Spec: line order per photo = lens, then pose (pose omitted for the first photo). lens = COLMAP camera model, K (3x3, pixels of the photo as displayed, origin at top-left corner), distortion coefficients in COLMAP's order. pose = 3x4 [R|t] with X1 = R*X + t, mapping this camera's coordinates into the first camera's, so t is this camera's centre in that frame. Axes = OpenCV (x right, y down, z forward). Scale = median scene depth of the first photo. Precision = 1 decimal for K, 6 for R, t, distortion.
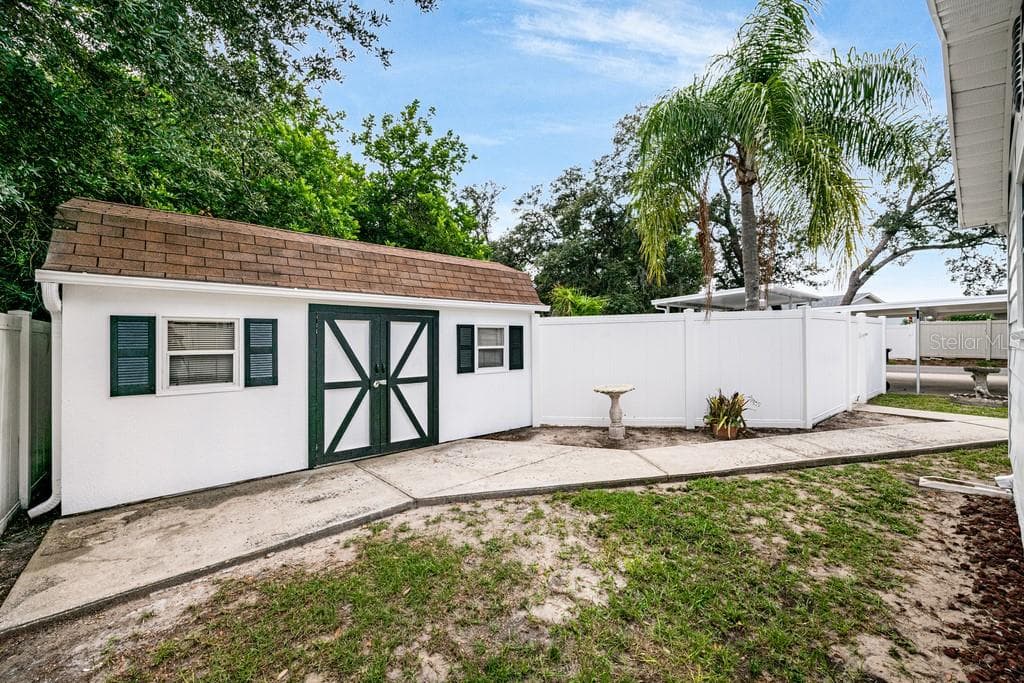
lens RADIAL K [[407.4, 0, 512.0], [0, 407.4, 341.5], [0, 0, 1]] dist [0.000341, -0.000152]
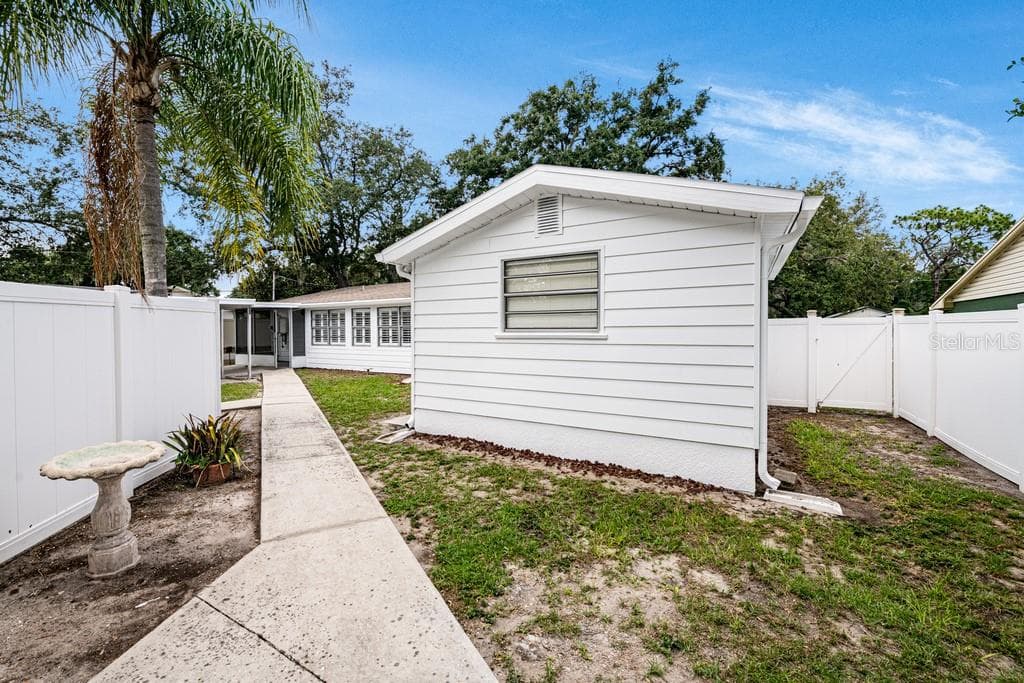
lens RADIAL K [[402.0, 0, 518.3], [0, 402.0, 331.5], [0, 0, 1]] dist [-0.007513, -0.000128]
pose [[-0.352054, 0.000714, 0.935980, -0.370385], [0.002860, 0.999996, 0.000313, -0.022516], [-0.935975, 0.002787, -0.352054, 0.917250]]
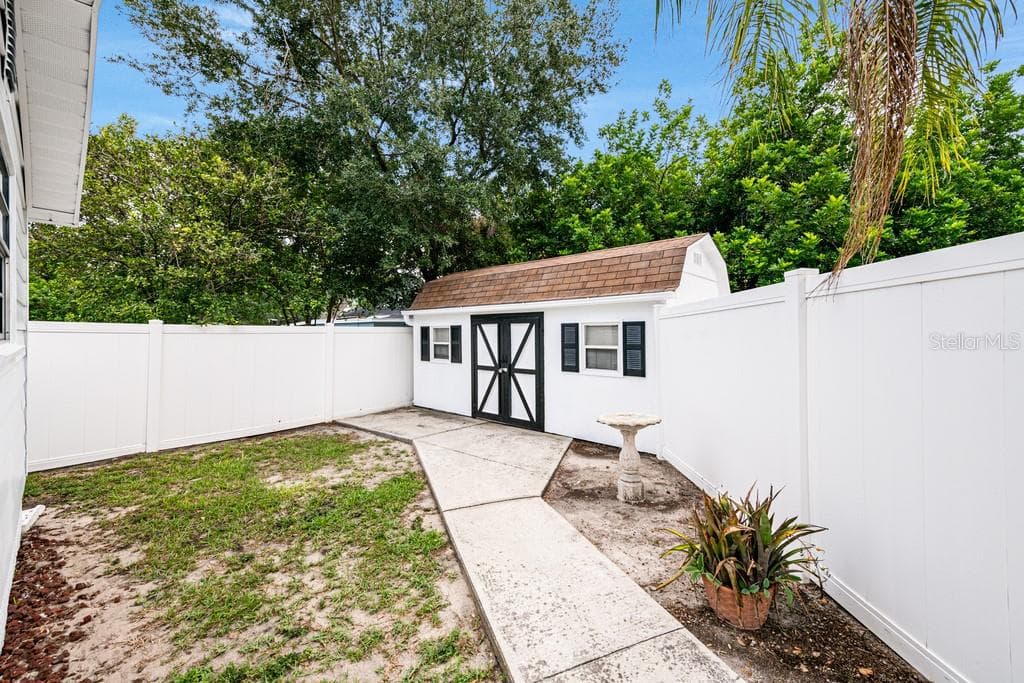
lens RADIAL K [[404.9, 0, 509.5], [0, 404.9, 330.6], [0, 0, 1]] dist [0.016008, 0.000095]
pose [[0.121612, -0.001239, -0.992577, 1.063606], [0.001241, 0.999999, -0.001096, -0.027736], [0.992577, -0.001098, 0.121613, 0.914049]]
